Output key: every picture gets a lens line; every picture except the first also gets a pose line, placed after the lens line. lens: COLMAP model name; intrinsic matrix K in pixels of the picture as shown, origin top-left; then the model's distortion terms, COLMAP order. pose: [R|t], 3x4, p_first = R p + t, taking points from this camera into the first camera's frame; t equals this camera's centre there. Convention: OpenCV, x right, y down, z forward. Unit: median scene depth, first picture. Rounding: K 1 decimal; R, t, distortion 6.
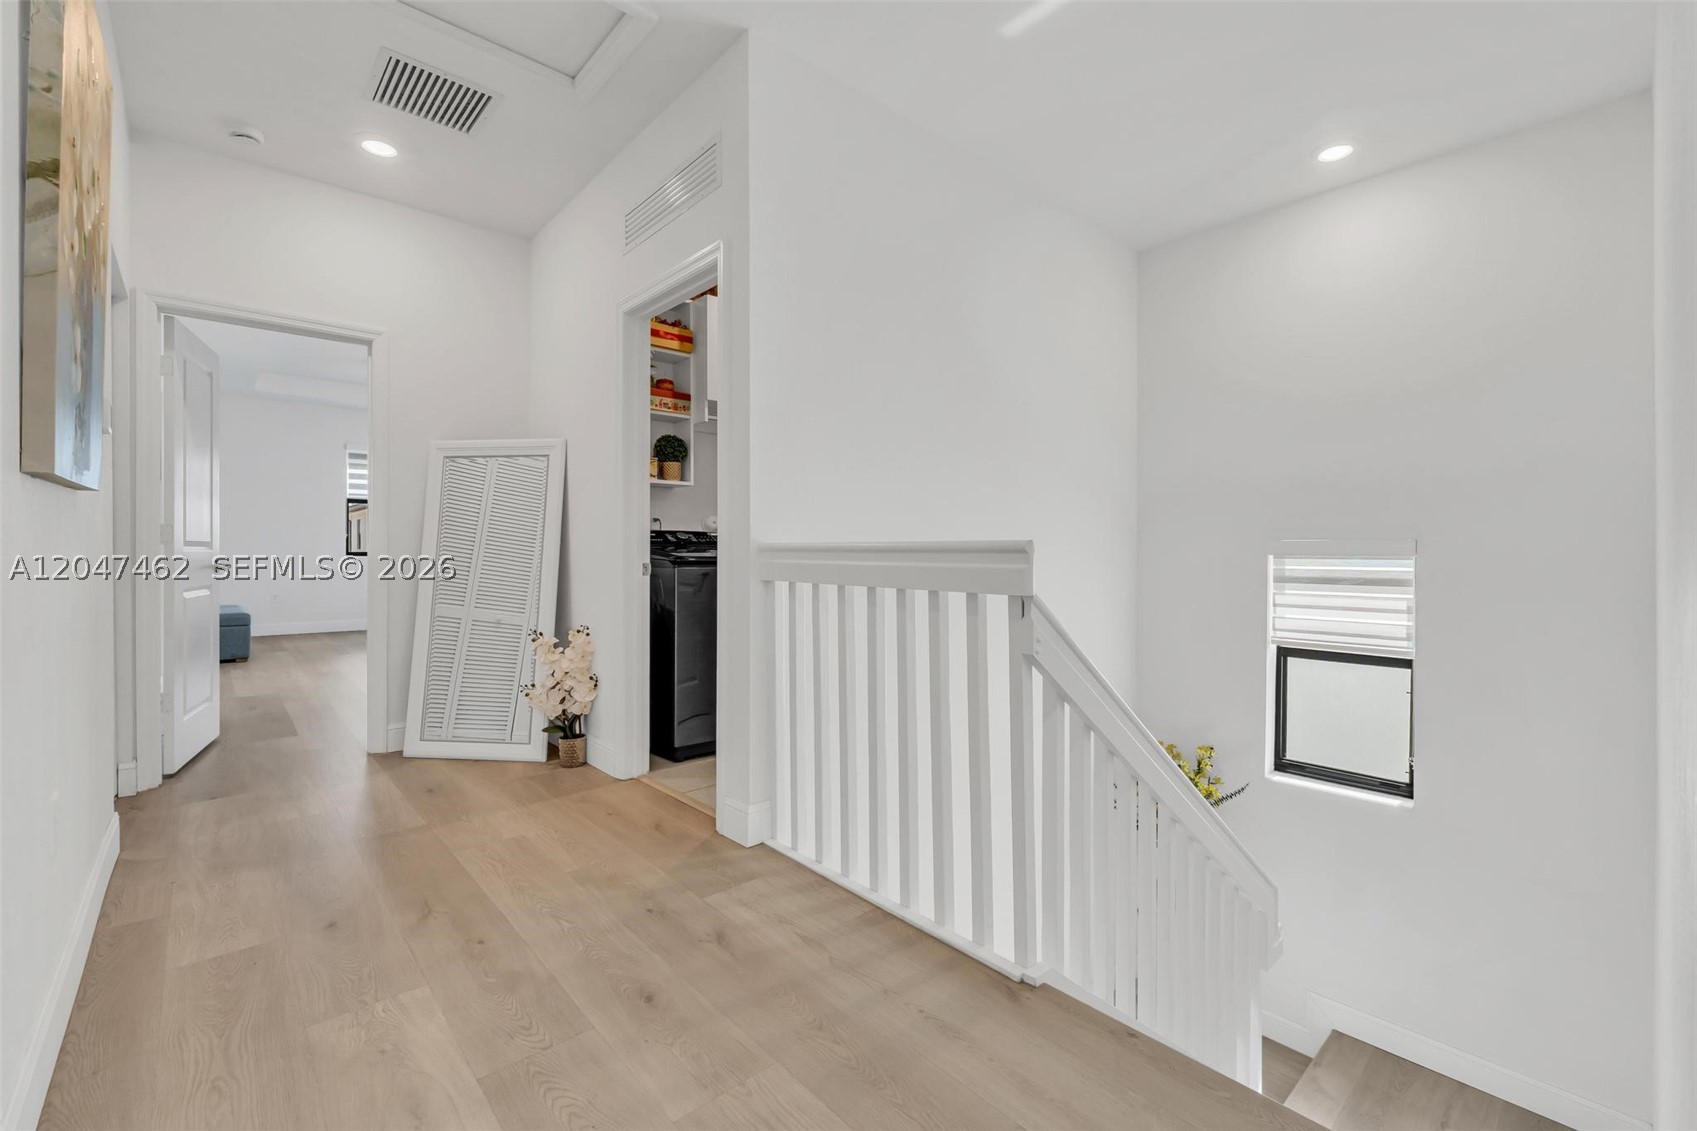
lens RADIAL K [[716.8, 0, 845.7], [0, 716.8, 553.3], [0, 0, 1]] dist [-0.001205, -0.000063]
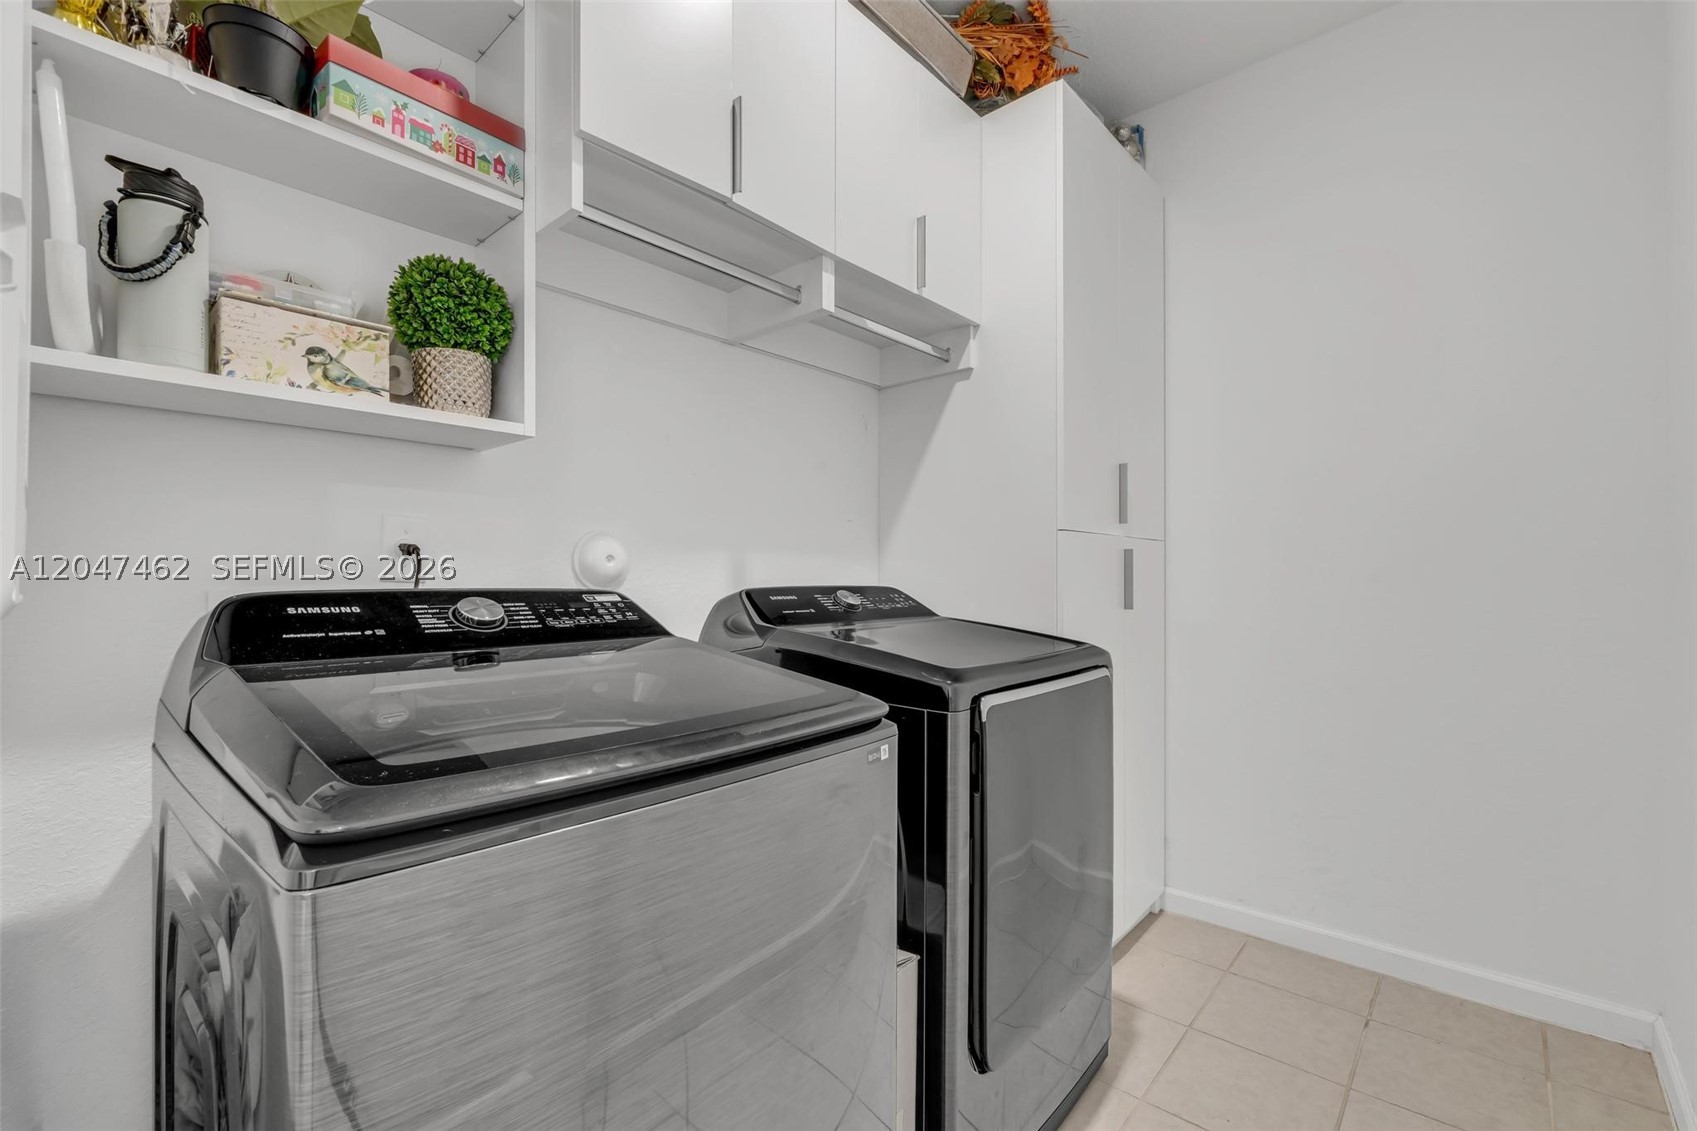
lens RADIAL K [[716.8, 0, 851.3], [0, 716.8, 573.0], [0, 0, 1]] dist [-0.001205, -0.000063]
pose [[0.993989, -0.003629, 0.109415, -0.114923], [0.004432, 0.999965, -0.007097, -0.034634], [-0.109386, 0.007539, 0.993971, 0.692435]]
